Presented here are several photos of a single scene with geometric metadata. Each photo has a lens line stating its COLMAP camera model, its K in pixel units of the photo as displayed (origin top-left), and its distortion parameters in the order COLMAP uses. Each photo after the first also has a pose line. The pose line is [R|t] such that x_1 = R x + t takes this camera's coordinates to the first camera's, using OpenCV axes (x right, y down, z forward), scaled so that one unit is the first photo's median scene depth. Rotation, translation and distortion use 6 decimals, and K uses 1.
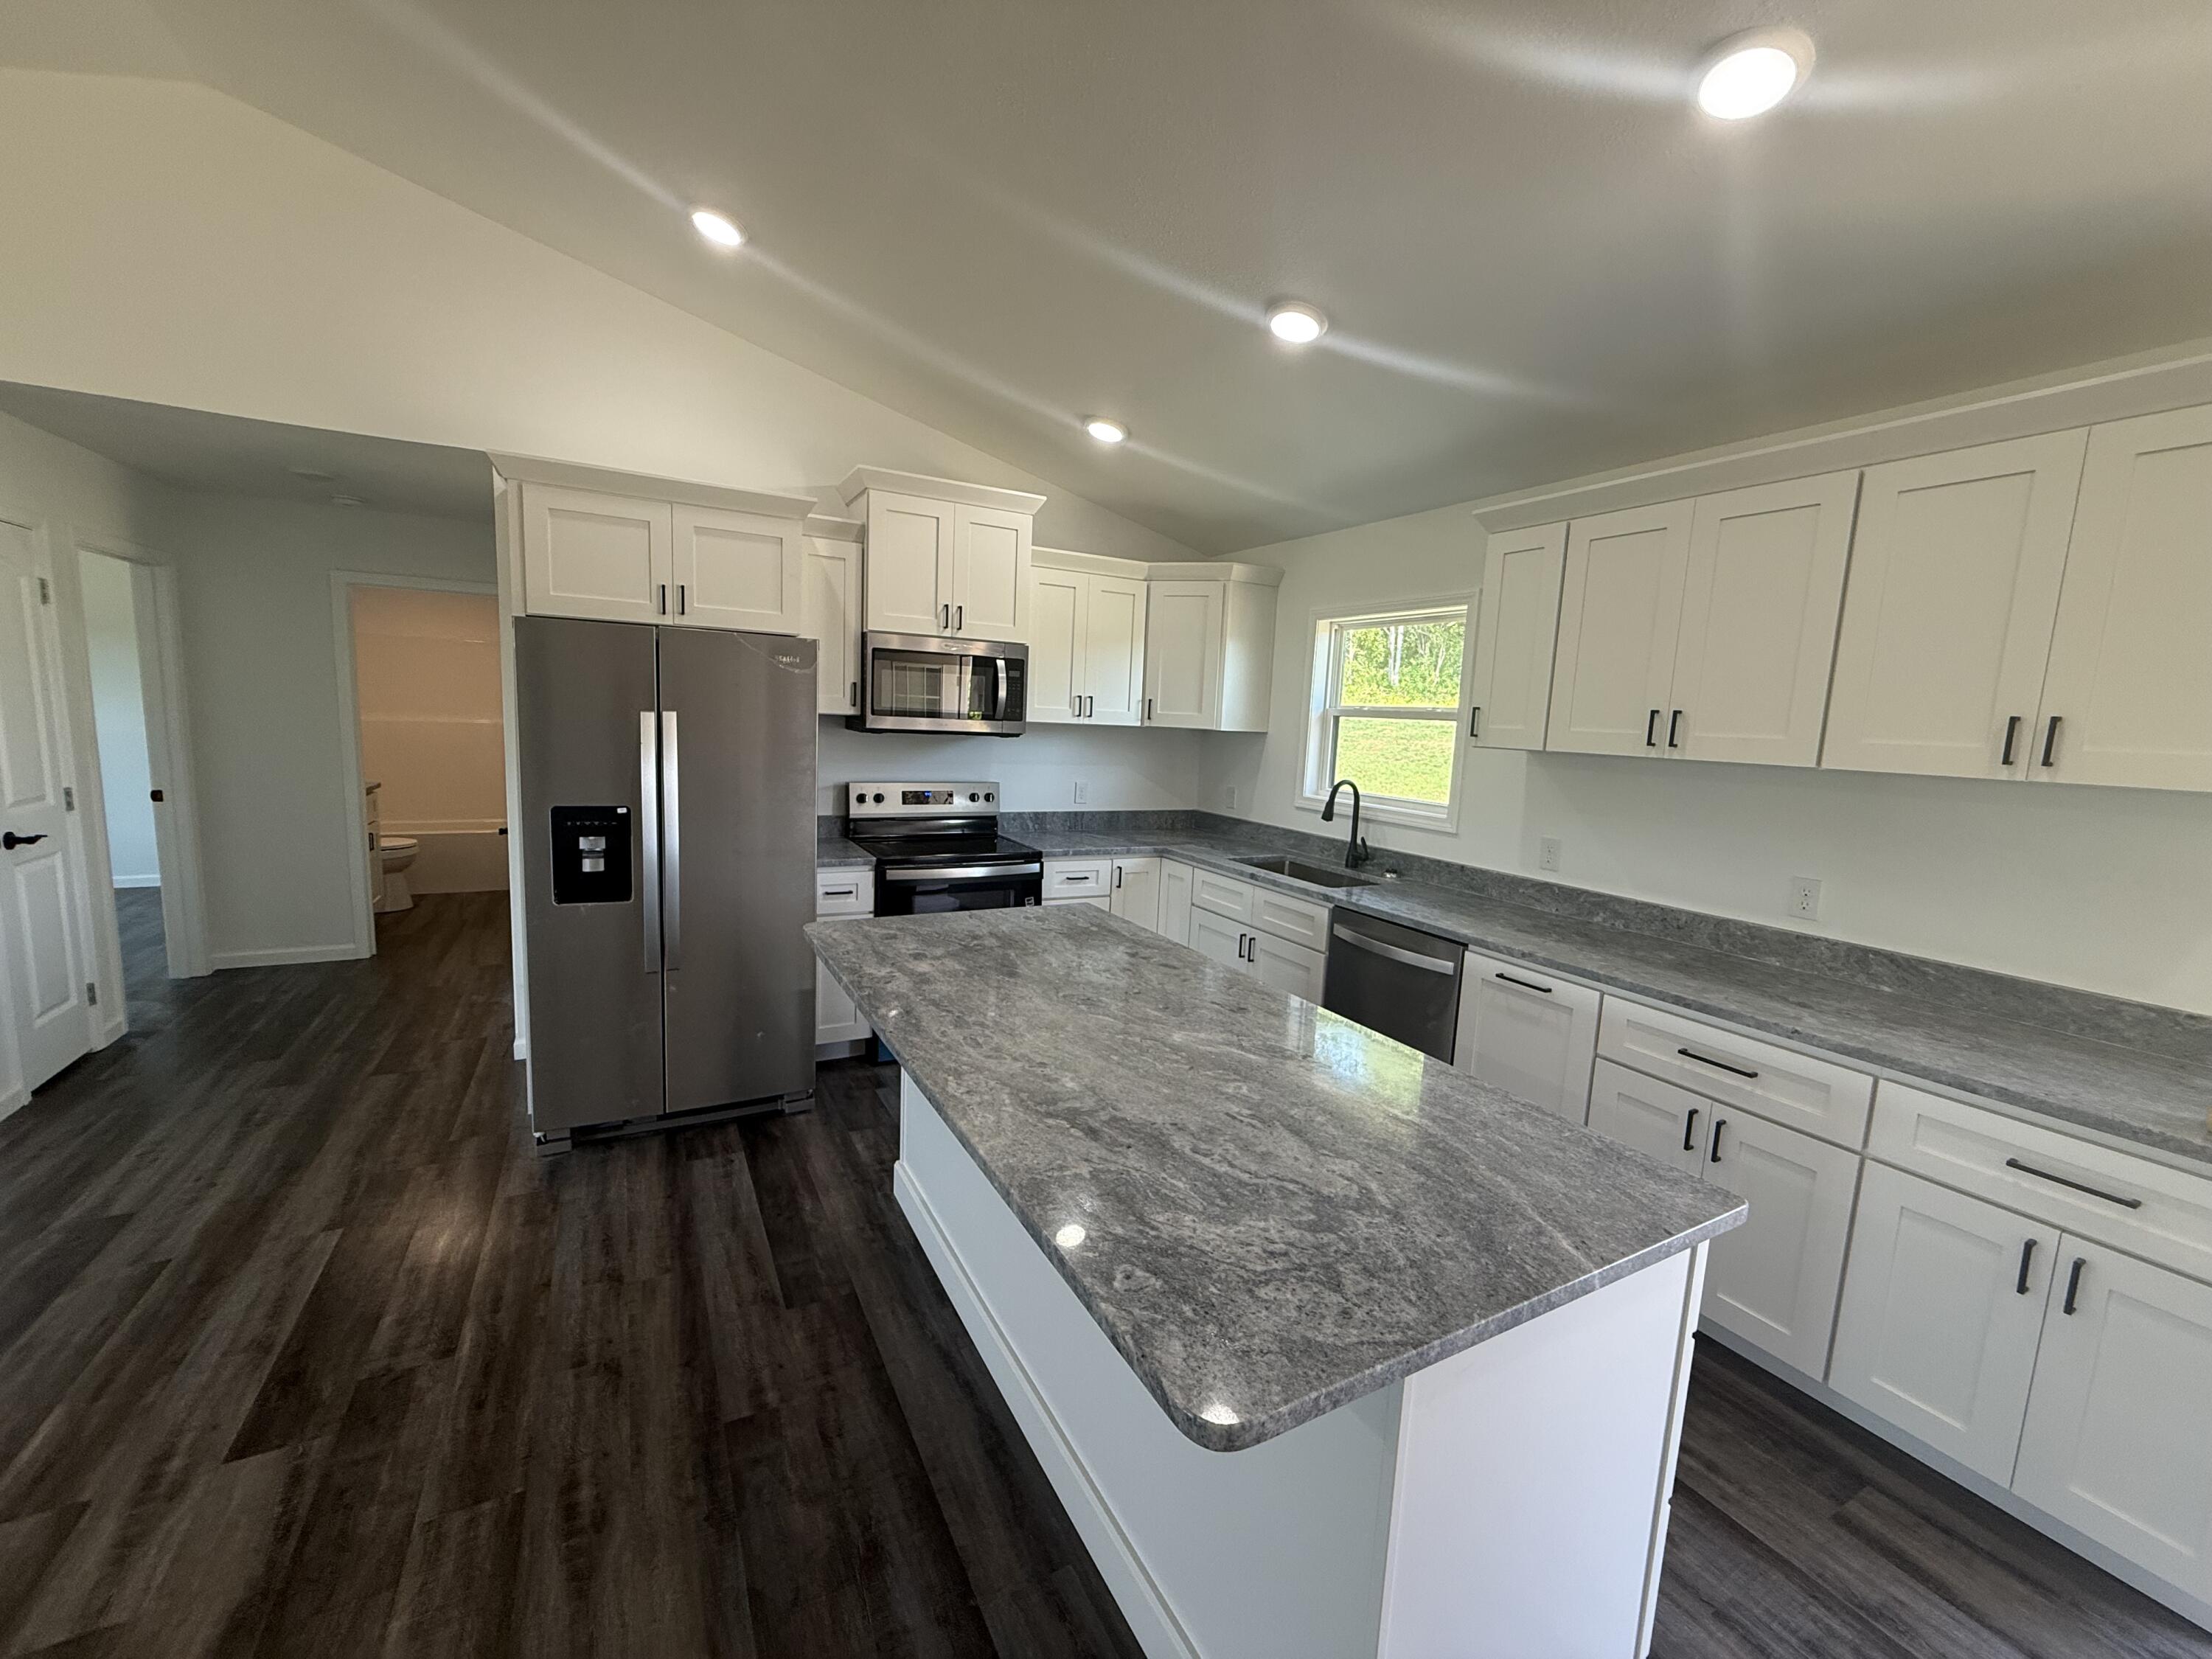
lens RADIAL K [[877.7, 0, 1102.0], [0, 877.7, 830.9], [0, 0, 1]] dist [0.000830, 0.000270]
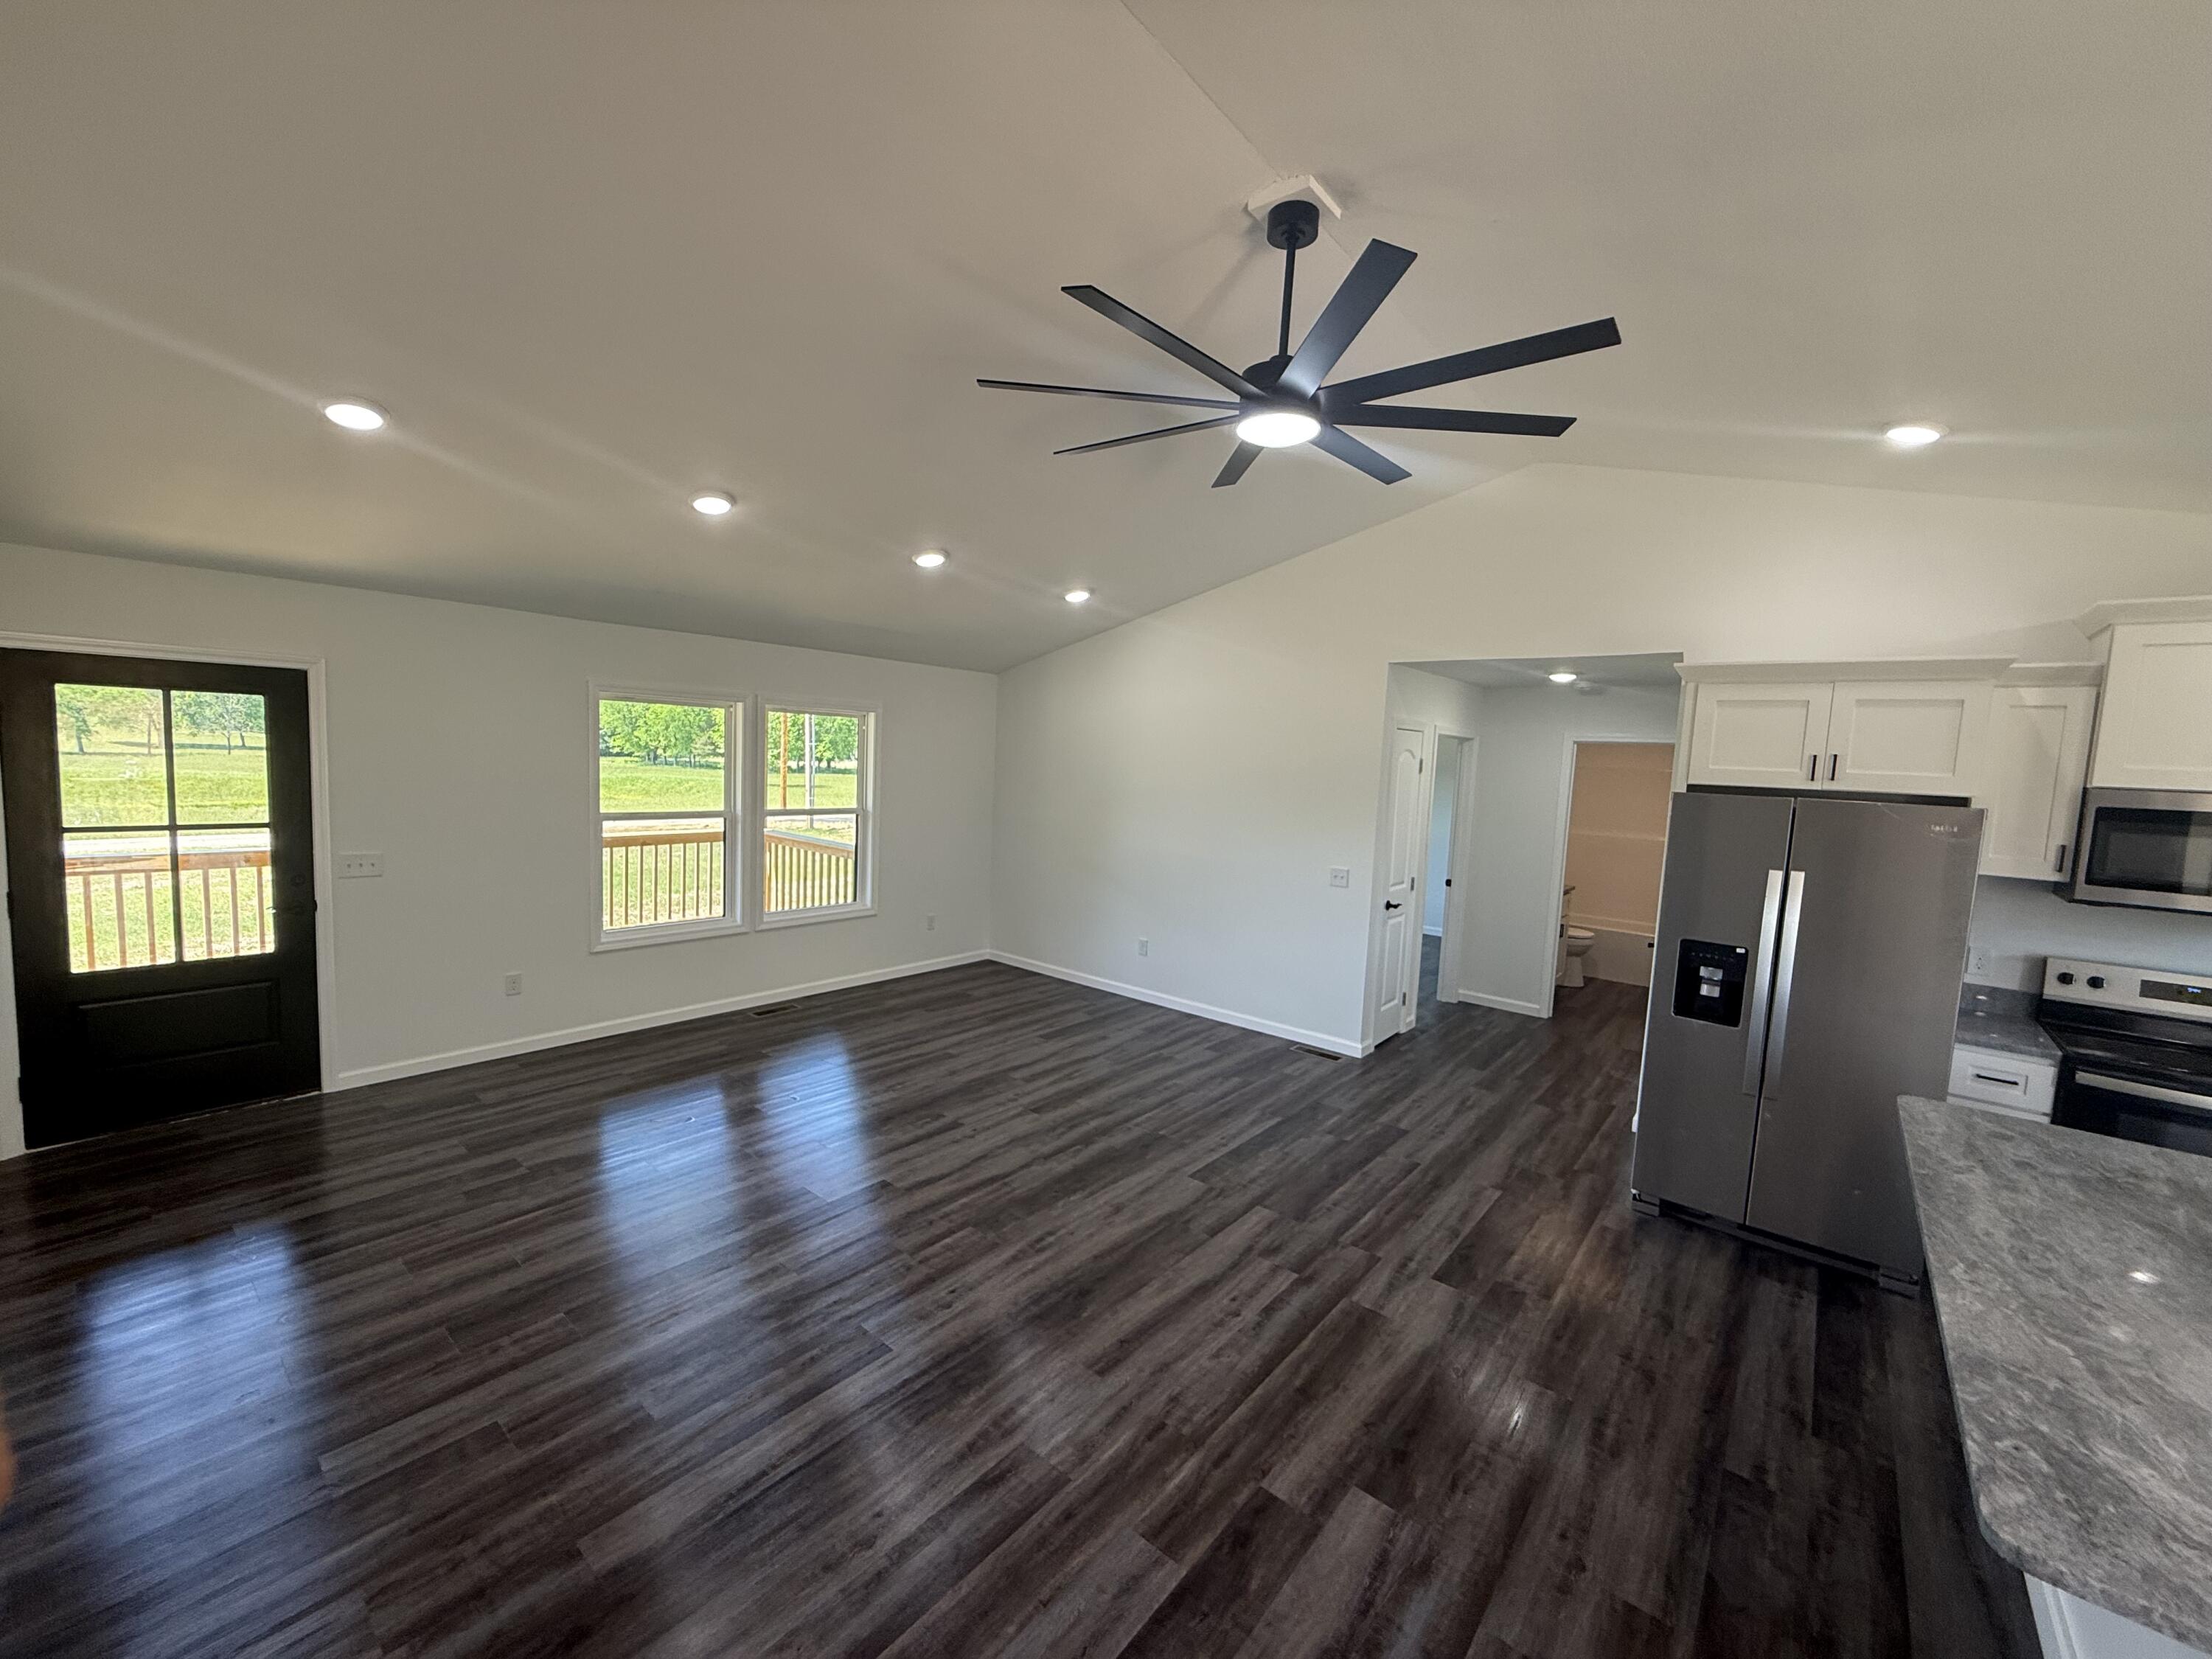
lens RADIAL K [[881.3, 0, 1103.9], [0, 881.3, 830.4], [0, 0, 1]] dist [0.002488, -0.000013]
pose [[0.371533, 0.053353, -0.926886, 0.225535], [-0.152607, 0.988278, -0.004284, -0.046488], [0.915792, 0.143041, 0.375320, -0.252780]]
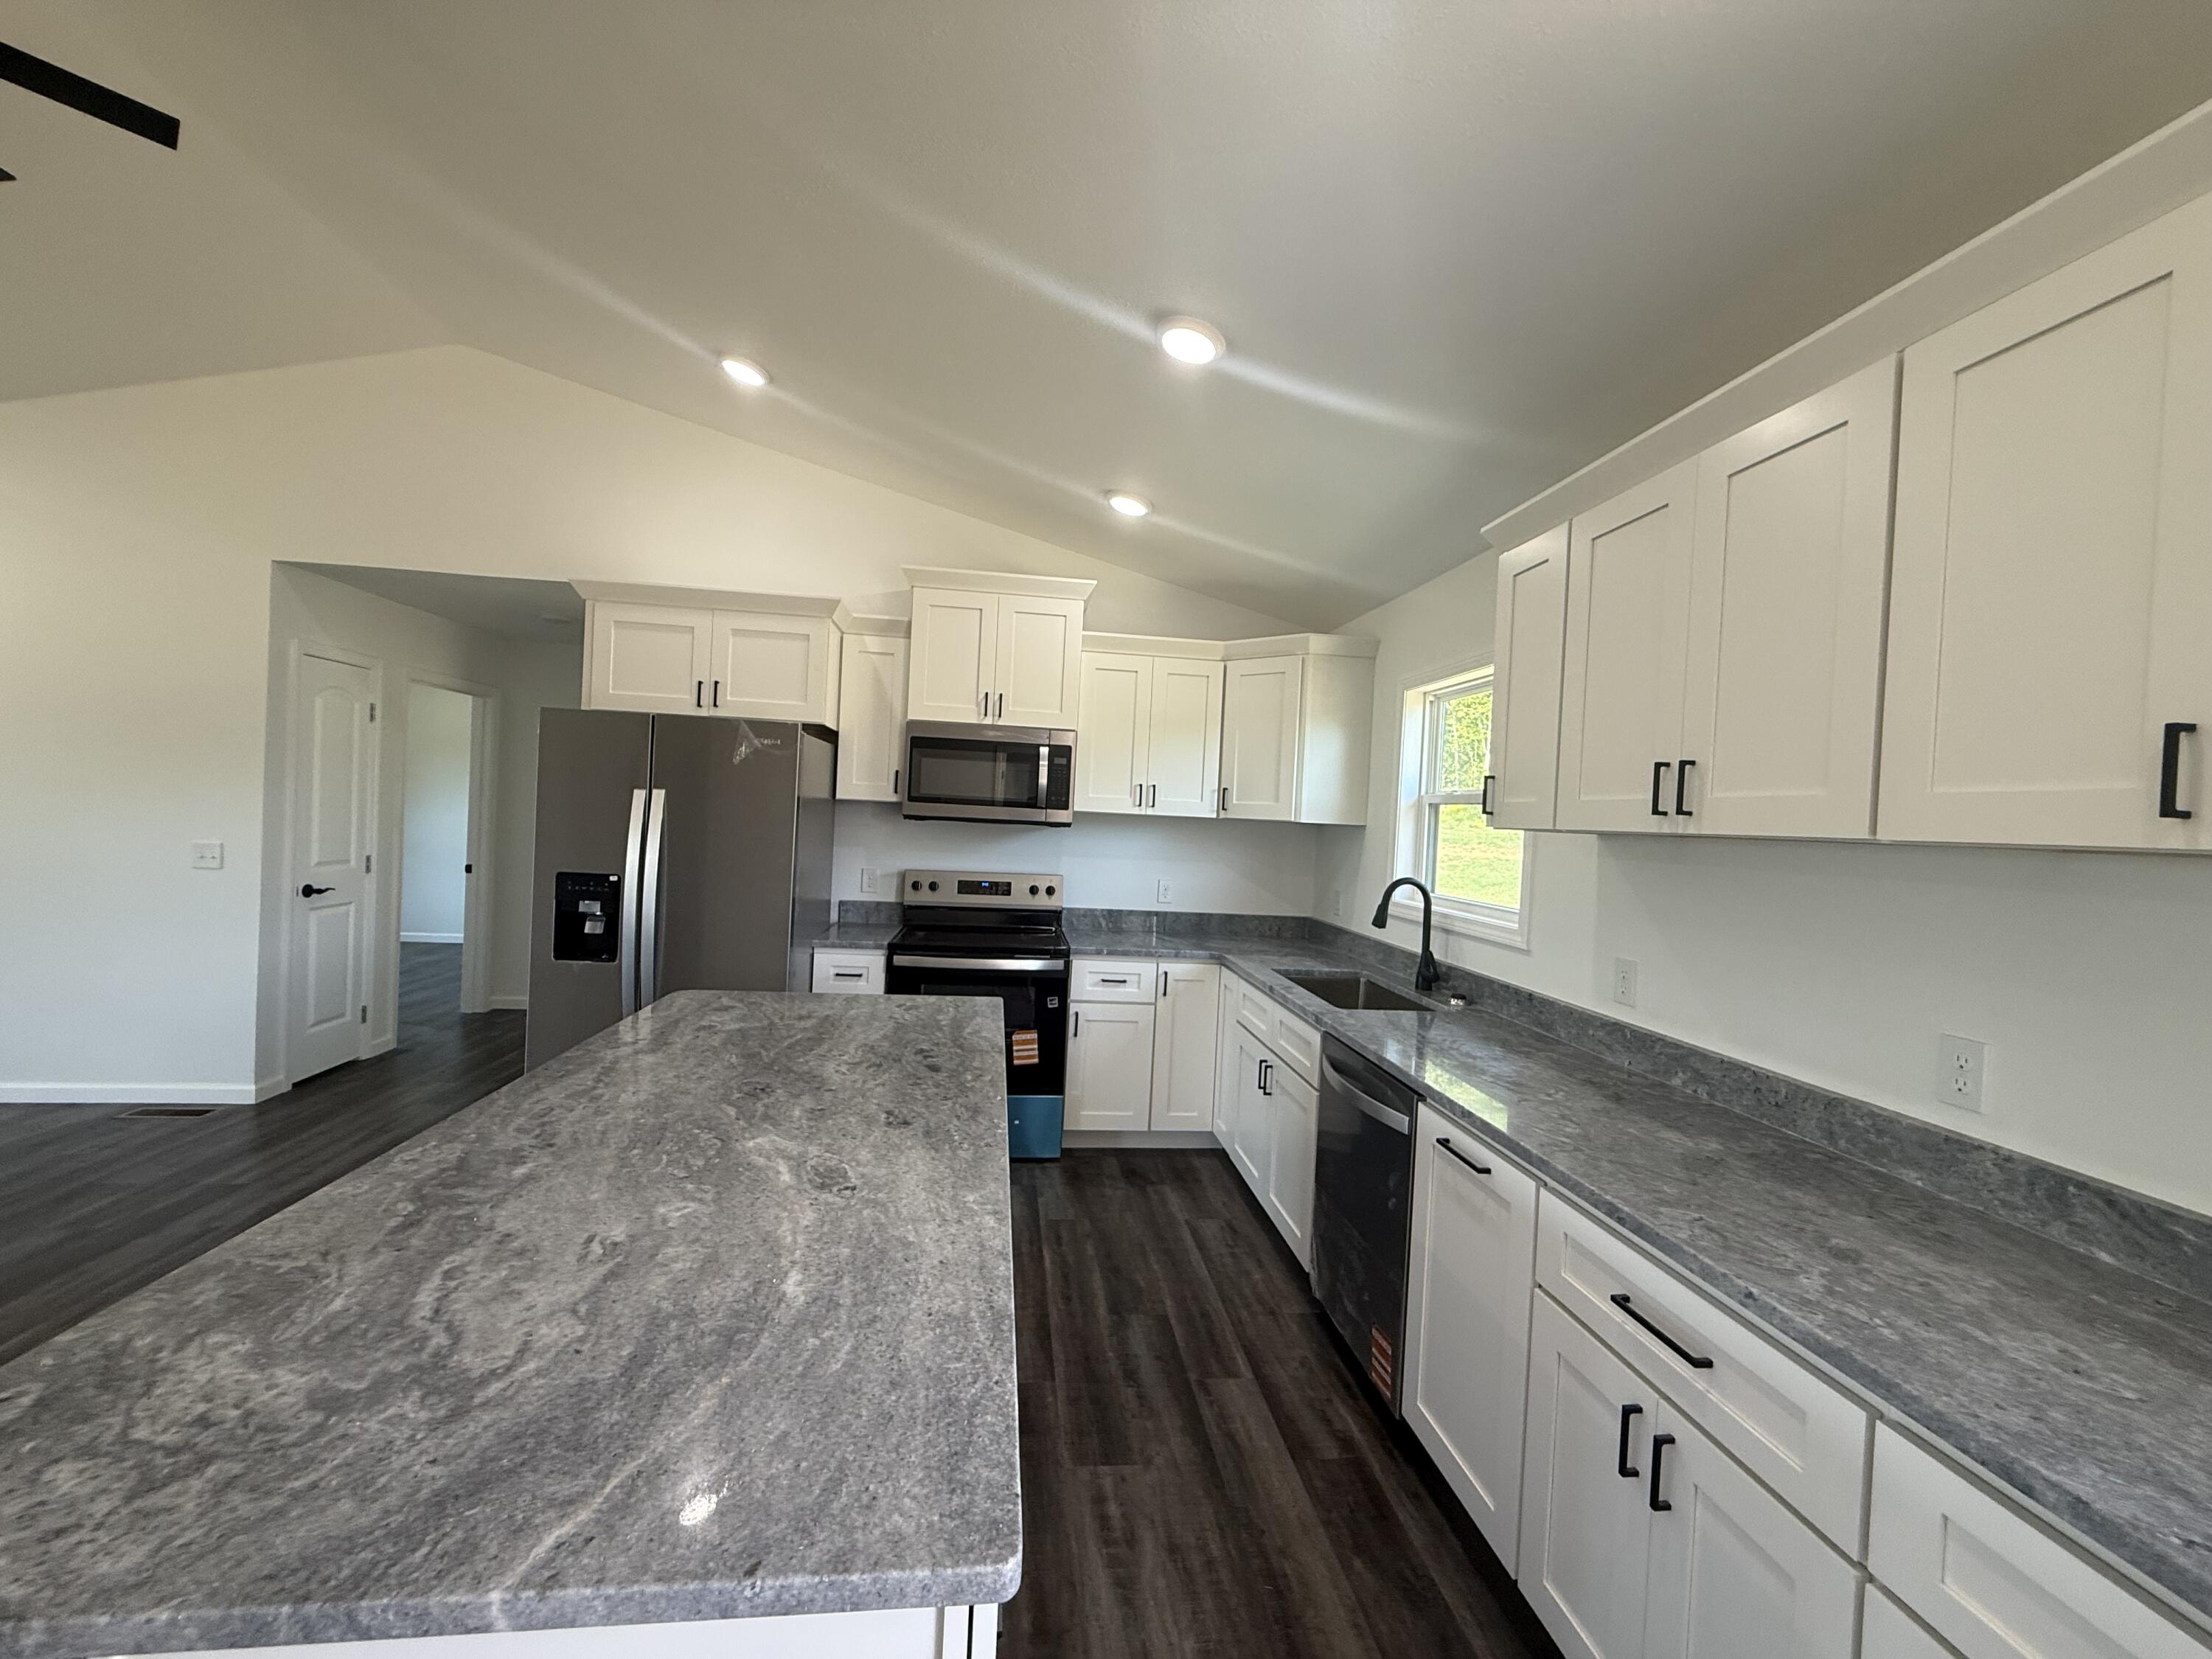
lens RADIAL K [[877.7, 0, 1102.0], [0, 877.7, 830.9], [0, 0, 1]] dist [0.000830, 0.000270]
pose [[0.928382, 0.006491, -0.371570, 0.421554], [-0.056655, 0.990632, -0.124250, 0.019698], [0.367282, 0.136403, 0.920053, 0.201660]]
